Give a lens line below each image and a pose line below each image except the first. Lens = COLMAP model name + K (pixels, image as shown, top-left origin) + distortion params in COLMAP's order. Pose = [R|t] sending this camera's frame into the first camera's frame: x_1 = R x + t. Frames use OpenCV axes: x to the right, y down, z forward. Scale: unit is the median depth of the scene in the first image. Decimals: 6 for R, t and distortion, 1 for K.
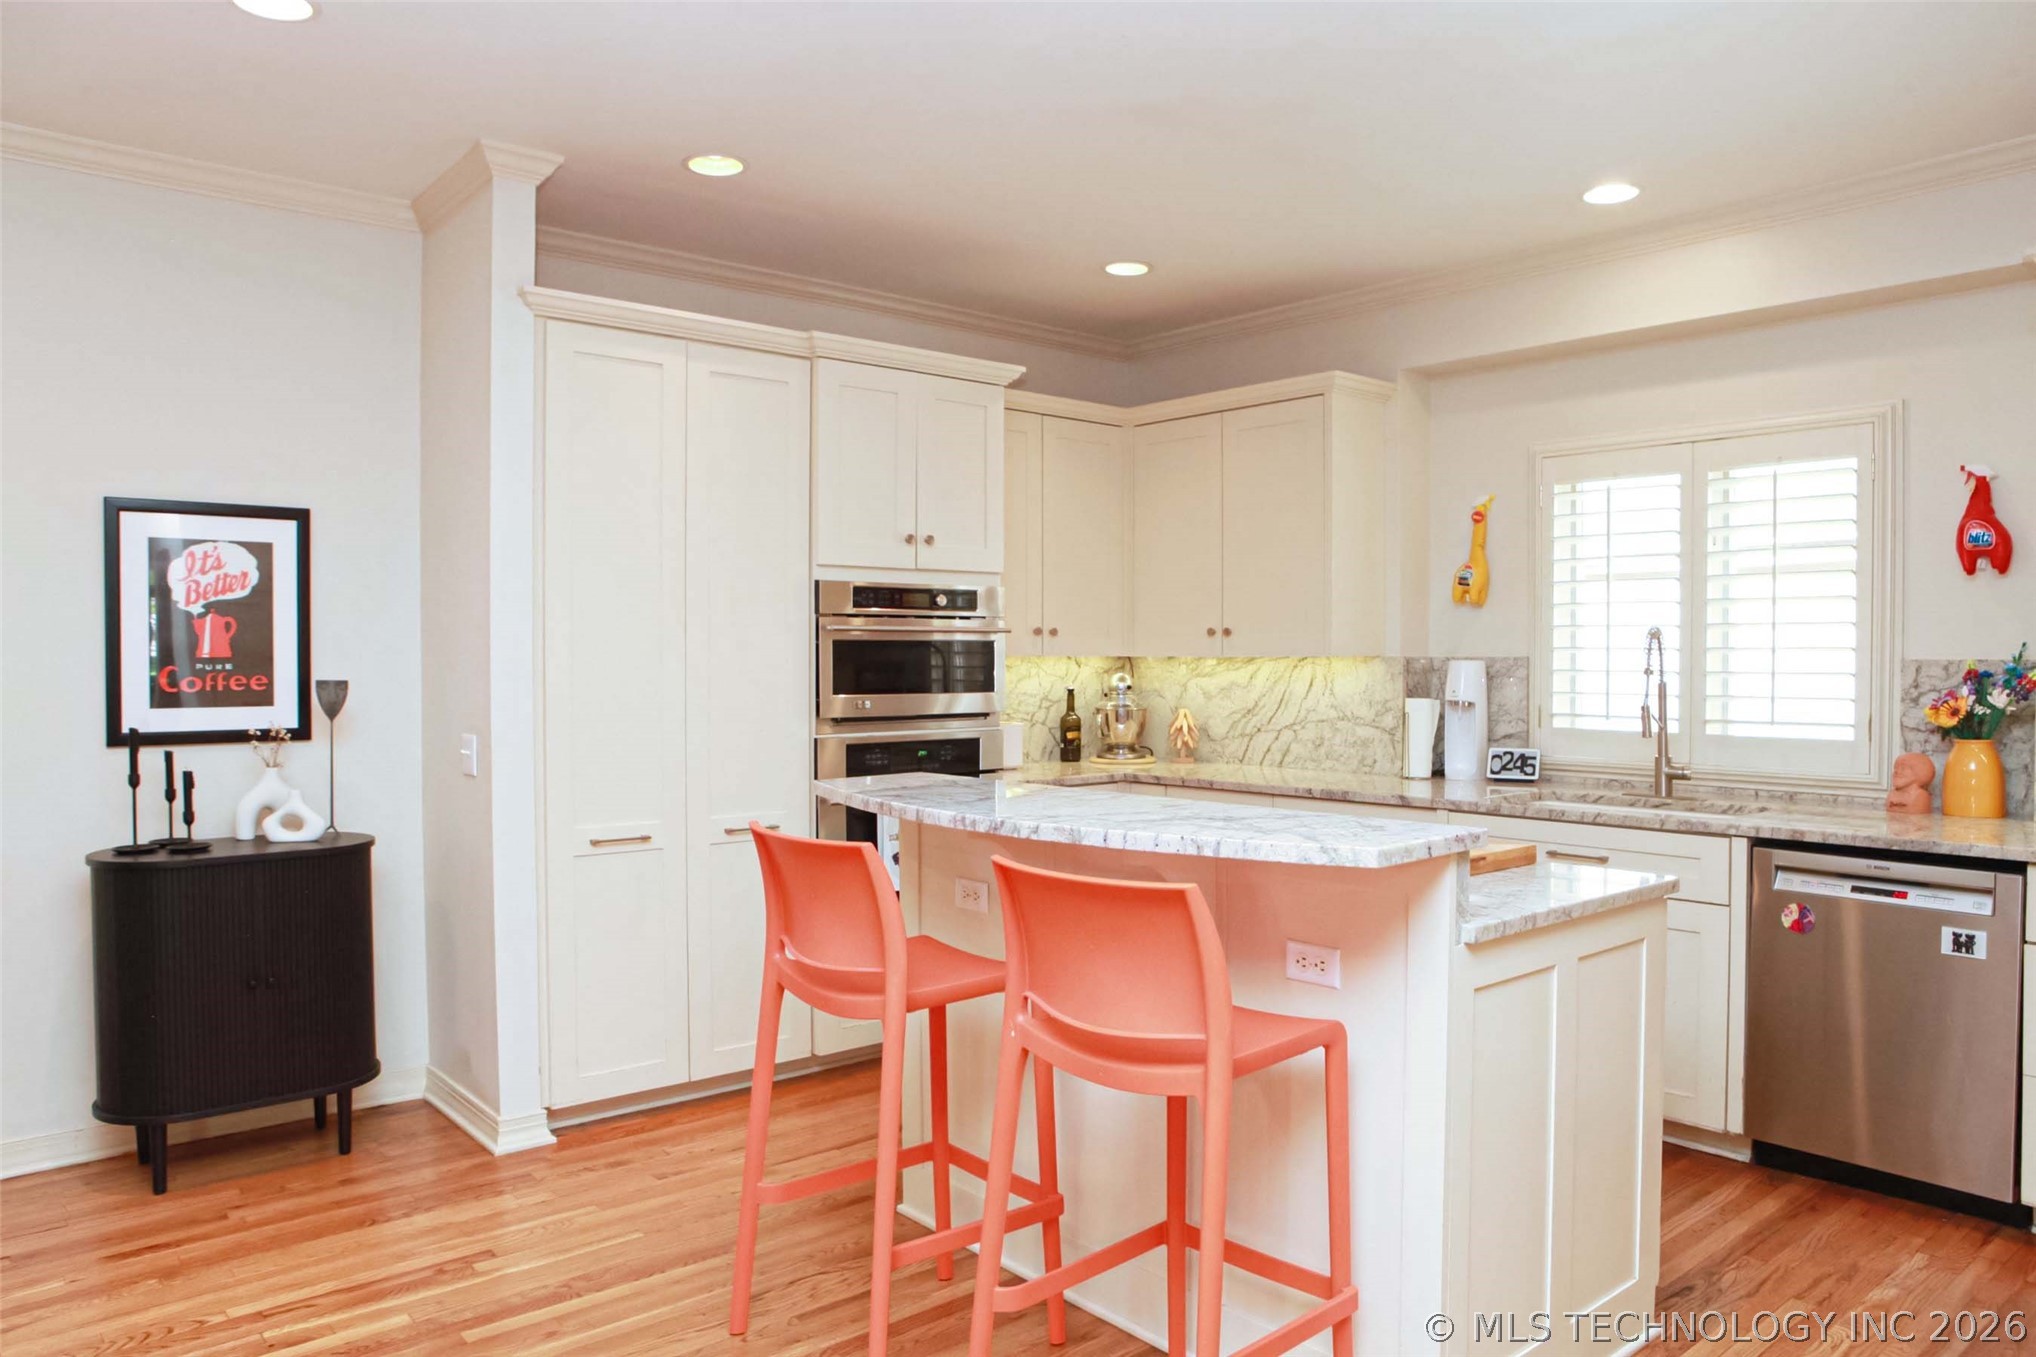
lens RADIAL K [[1405.0, 0, 1013.5], [0, 1405.0, 689.5], [0, 0, 1]] dist [-0.104603, 0.067682]
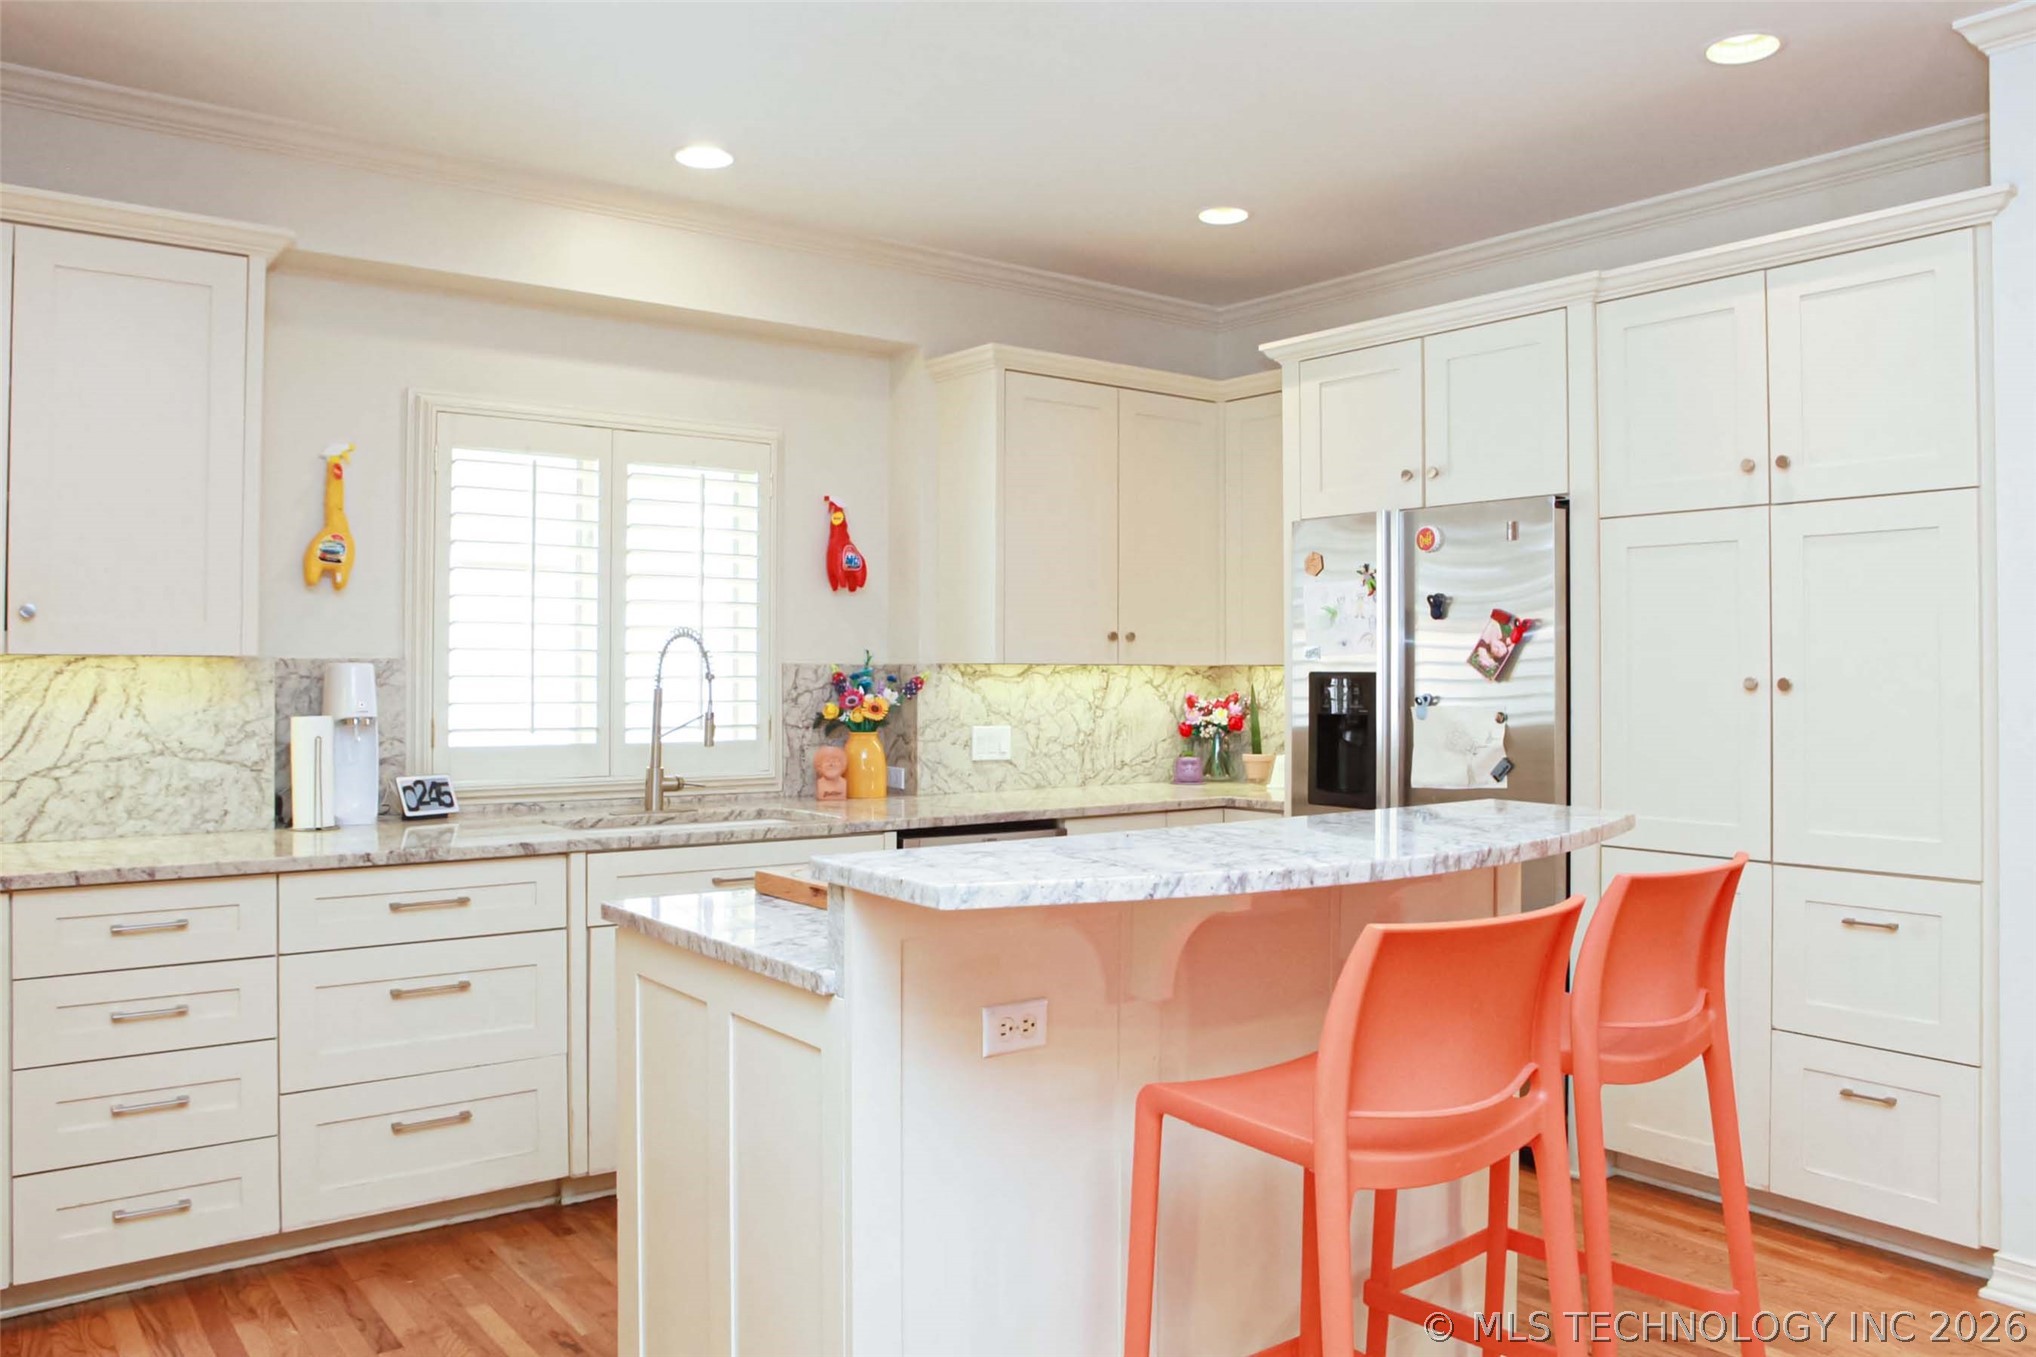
lens RADIAL K [[1509.8, 0, 991.9], [0, 1509.8, 656.8], [0, 0, 1]] dist [-0.080823, 0.034927]
pose [[0.060550, 0.010929, 0.998105, -0.501330], [0.021480, 0.999694, -0.012249, -0.008222], [-0.997934, 0.022181, 0.060297, 0.686264]]
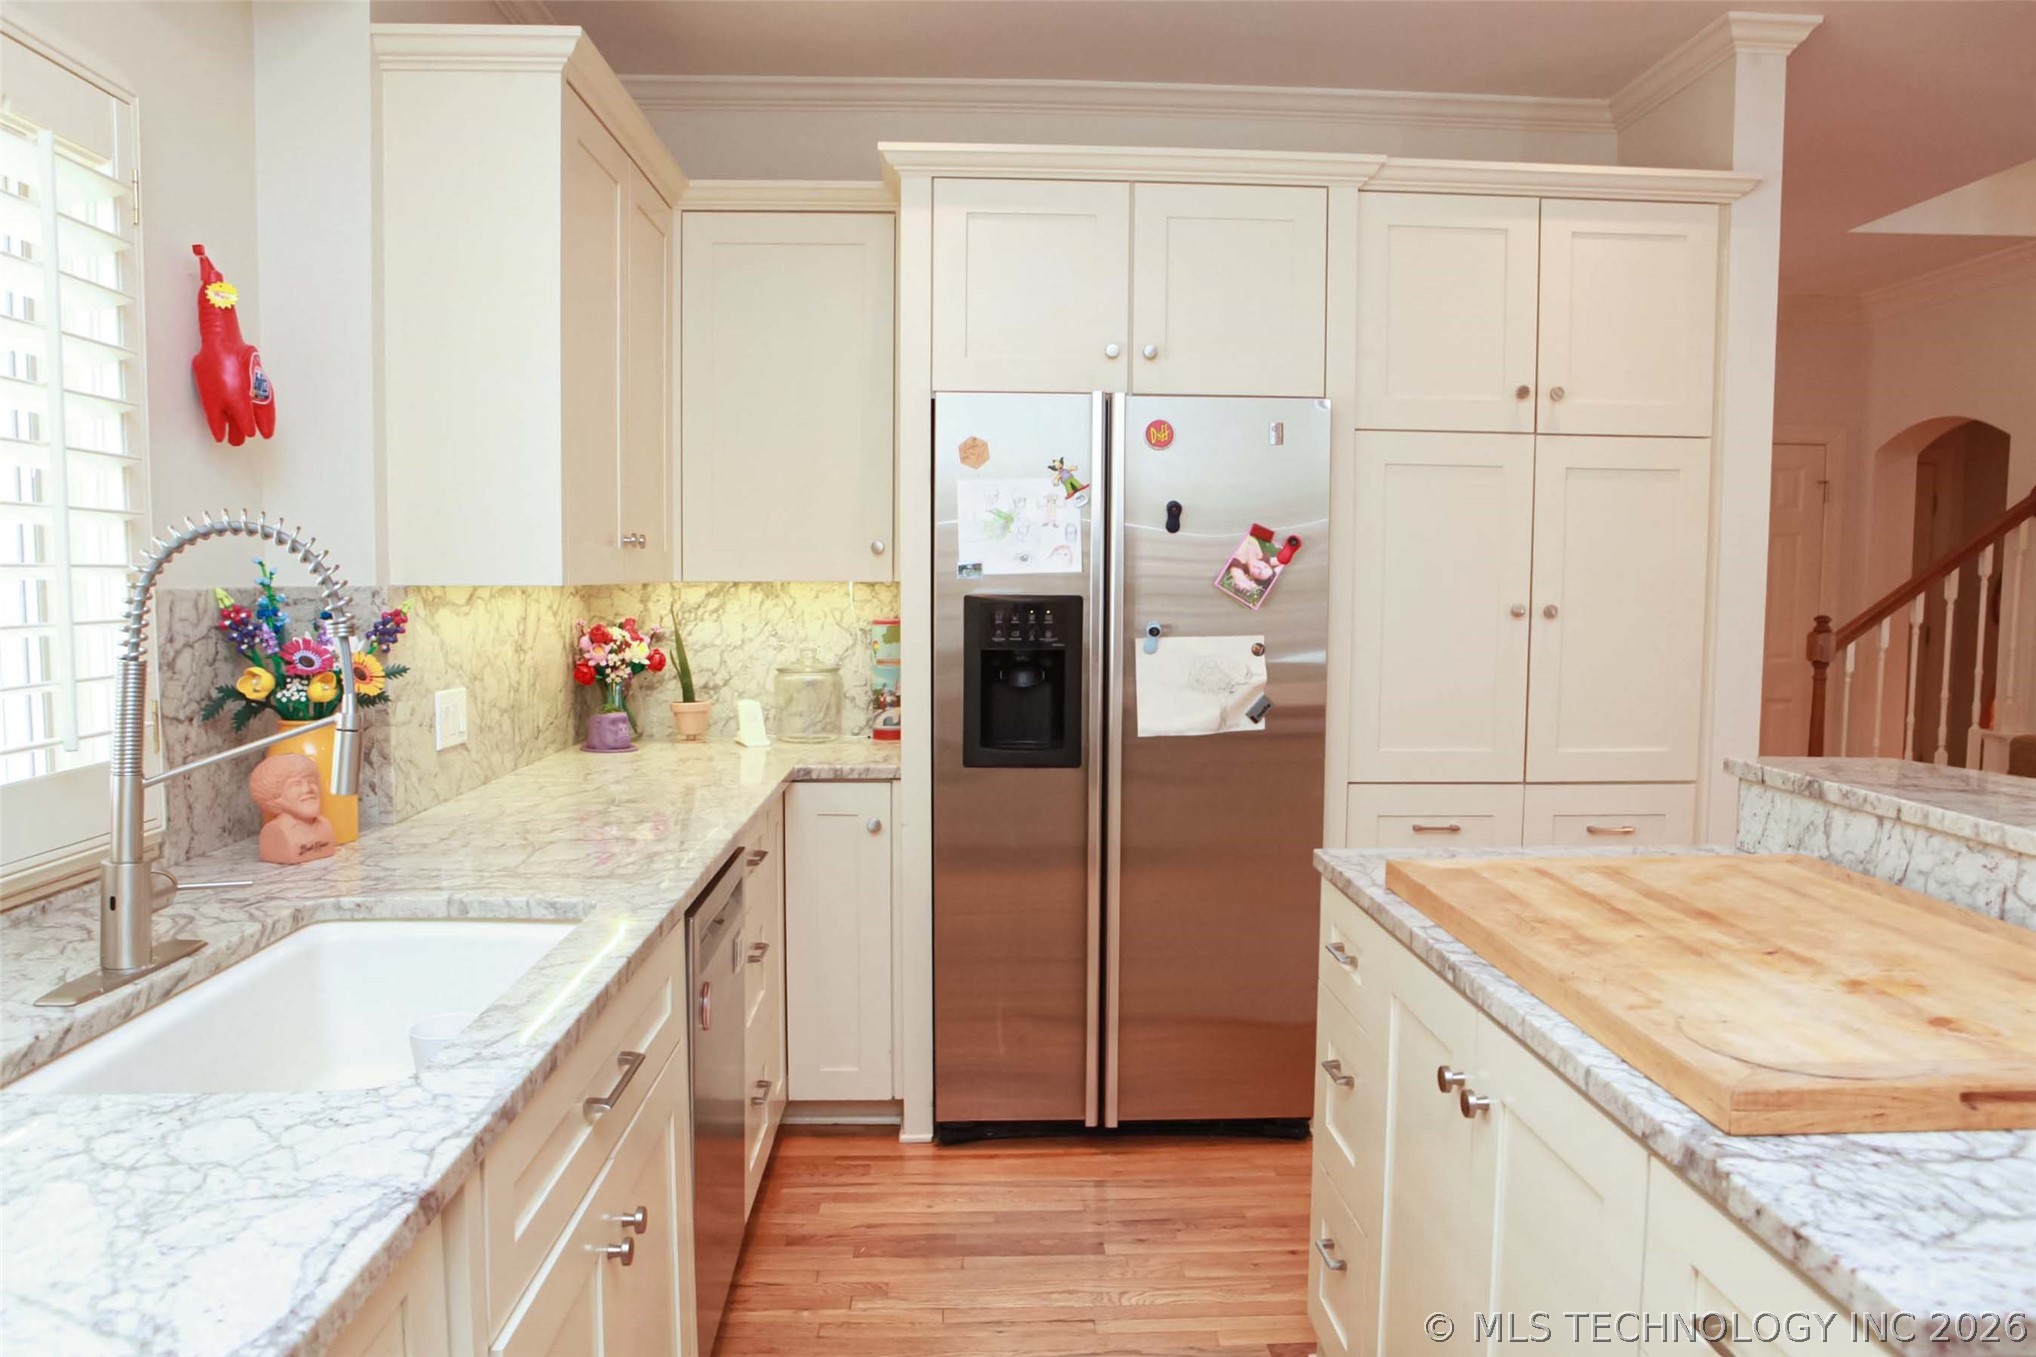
lens RADIAL K [[1405.0, 0, 1083.6], [0, 1405.0, 695.3], [0, 0, 1]] dist [-0.104603, 0.067682]
pose [[-0.789795, -0.055053, 0.610895, 0.046701], [0.010023, 0.994672, 0.102597, -0.028541], [-0.613289, 0.087154, -0.785036, 1.078271]]
